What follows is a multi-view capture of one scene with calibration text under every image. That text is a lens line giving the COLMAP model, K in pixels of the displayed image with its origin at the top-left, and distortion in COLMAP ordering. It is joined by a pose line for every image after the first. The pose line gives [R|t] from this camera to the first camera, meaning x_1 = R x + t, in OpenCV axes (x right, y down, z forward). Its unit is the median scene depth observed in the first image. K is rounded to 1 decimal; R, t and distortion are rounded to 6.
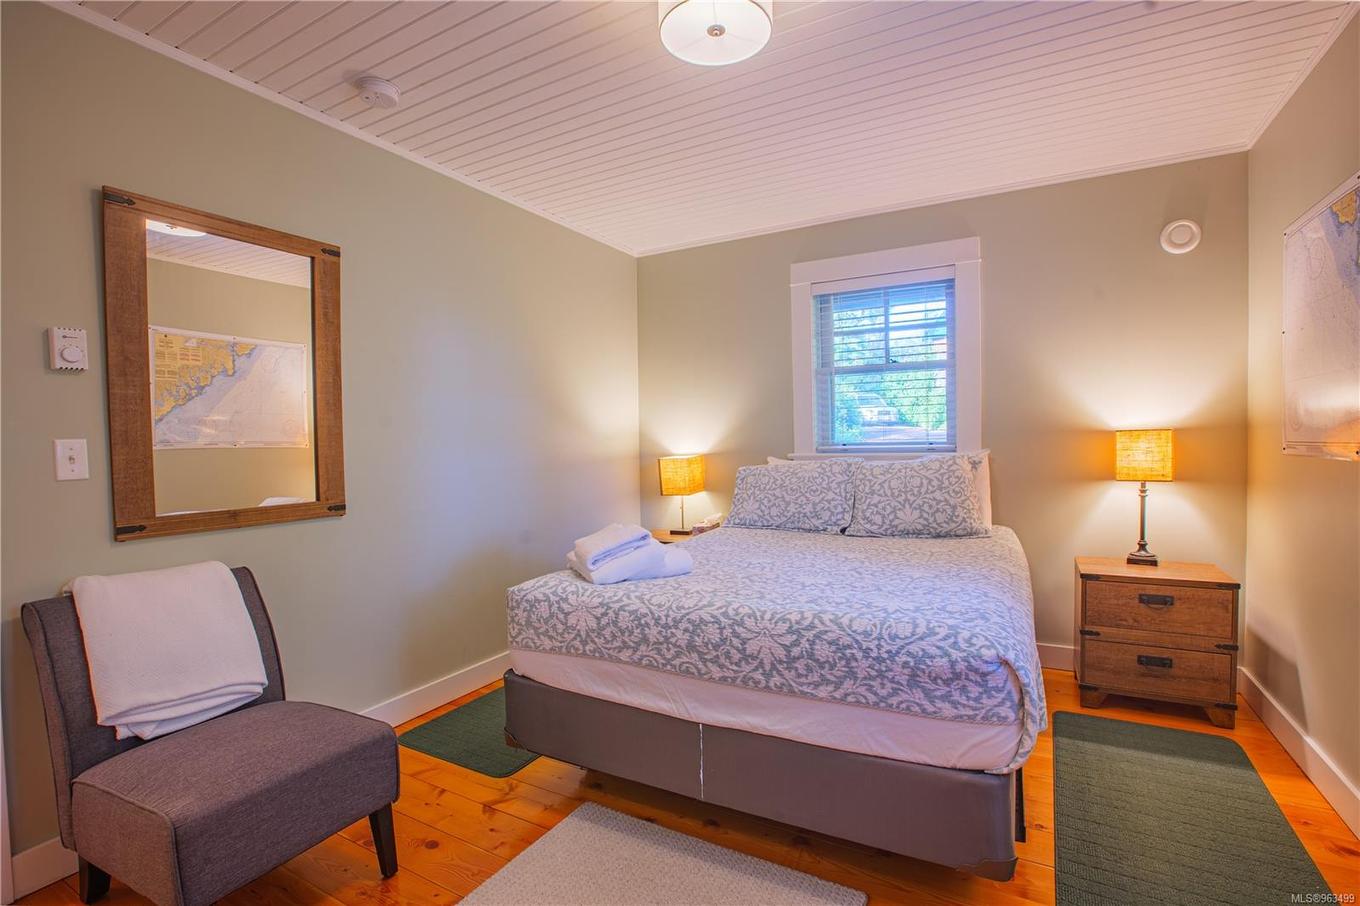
lens RADIAL K [[633.3, 0, 683.8], [0, 633.3, 459.8], [0, 0, 1]] dist [-0.068070, 0.026922]
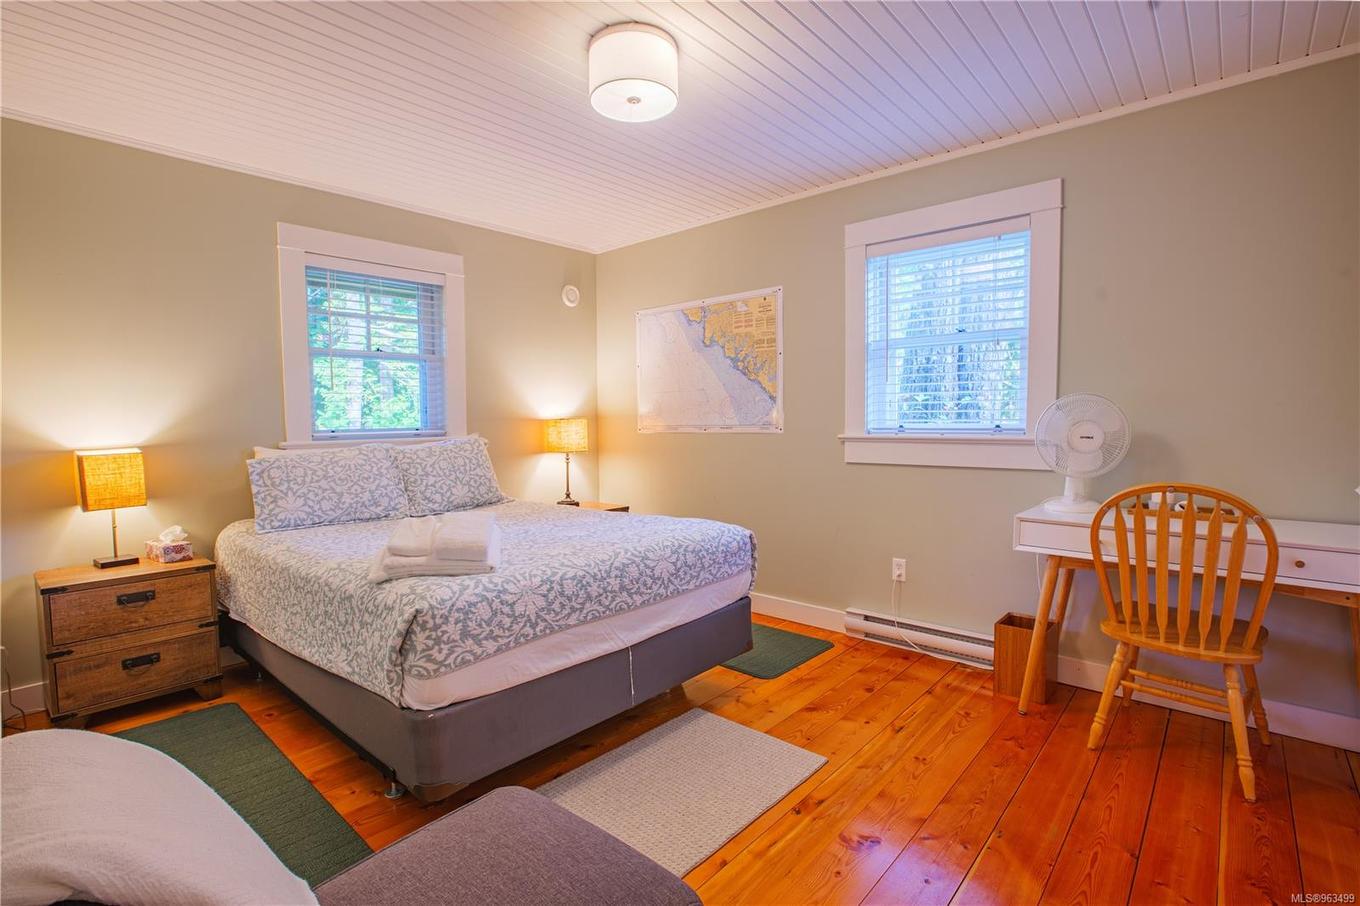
lens RADIAL K [[633.3, 0, 683.8], [0, 633.3, 459.8], [0, 0, 1]] dist [-0.068070, 0.026922]
pose [[0.222164, -0.046437, 0.973903, -1.054417], [0.036361, 0.998565, 0.039319, 0.002163], [-0.974331, 0.026677, 0.223534, 0.548038]]
